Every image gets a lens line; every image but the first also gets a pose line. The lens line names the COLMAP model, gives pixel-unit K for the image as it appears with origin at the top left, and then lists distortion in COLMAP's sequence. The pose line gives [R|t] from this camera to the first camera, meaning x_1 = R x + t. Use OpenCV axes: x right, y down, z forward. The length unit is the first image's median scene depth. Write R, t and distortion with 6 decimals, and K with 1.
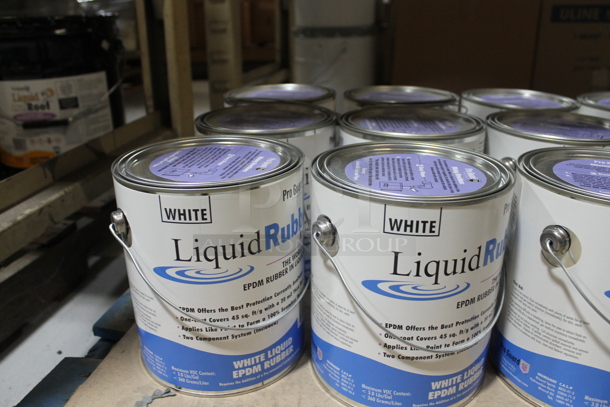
lens RADIAL K [[512.8, 0, 308.2], [0, 512.8, 203.9], [0, 0, 1]] dist [-0.168114, 0.131391]
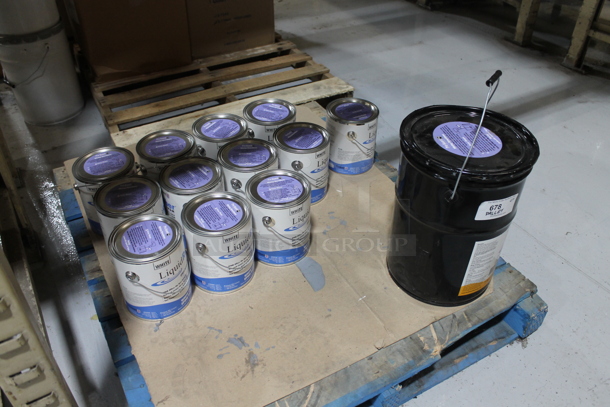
lens RADIAL K [[512.8, 0, 308.2], [0, 512.8, 203.9], [0, 0, 1]] dist [-0.168114, 0.131391]
pose [[0.756824, -0.390415, 0.524209, -0.488587], [0.213472, 0.905672, 0.366317, -0.581168], [-0.617776, -0.165333, 0.768777, -0.833538]]
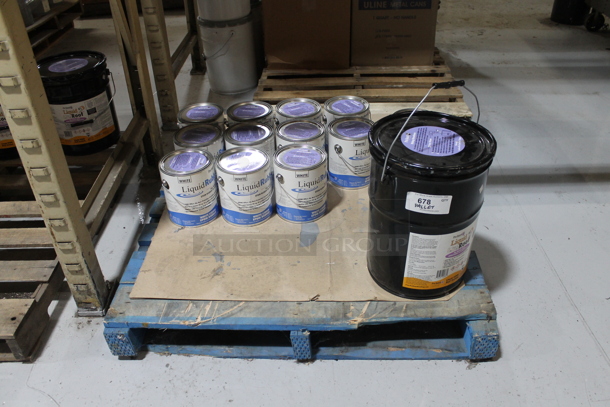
lens RADIAL K [[512.8, 0, 308.2], [0, 512.8, 203.9], [0, 0, 1]] dist [-0.168114, 0.131391]
pose [[0.984546, -0.111310, 0.135200, 0.074742], [0.075982, 0.967076, 0.242879, -0.343206], [-0.157783, -0.228853, 0.960589, -1.479363]]
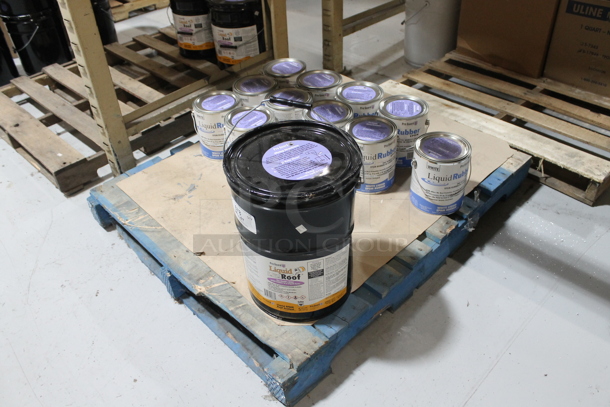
lens RADIAL K [[512.8, 0, 308.2], [0, 512.8, 203.9], [0, 0, 1]] dist [-0.168114, 0.131391]
pose [[0.827791, 0.335319, -0.449803, 1.422969], [-0.171017, 0.914393, 0.366931, -0.544877], [0.534336, -0.226818, 0.814272, -1.170790]]
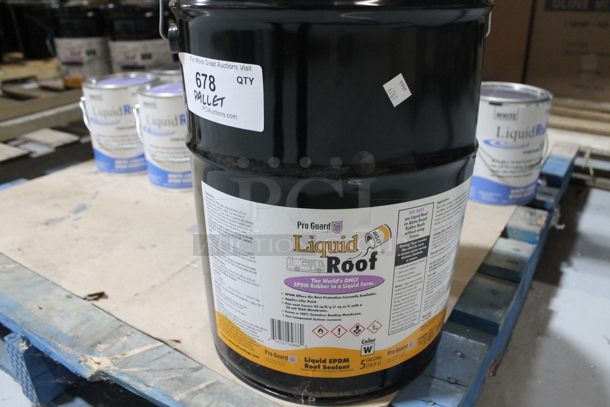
lens RADIAL K [[509.1, 0, 305.0], [0, 509.1, 203.5], [0, 0, 1]] dist [-0.158807, 0.124403]
pose [[0.926078, 0.154061, -0.344449, 0.911291], [-0.132791, 0.987521, 0.084669, 0.105664], [0.353194, -0.032670, 0.934979, -0.562258]]
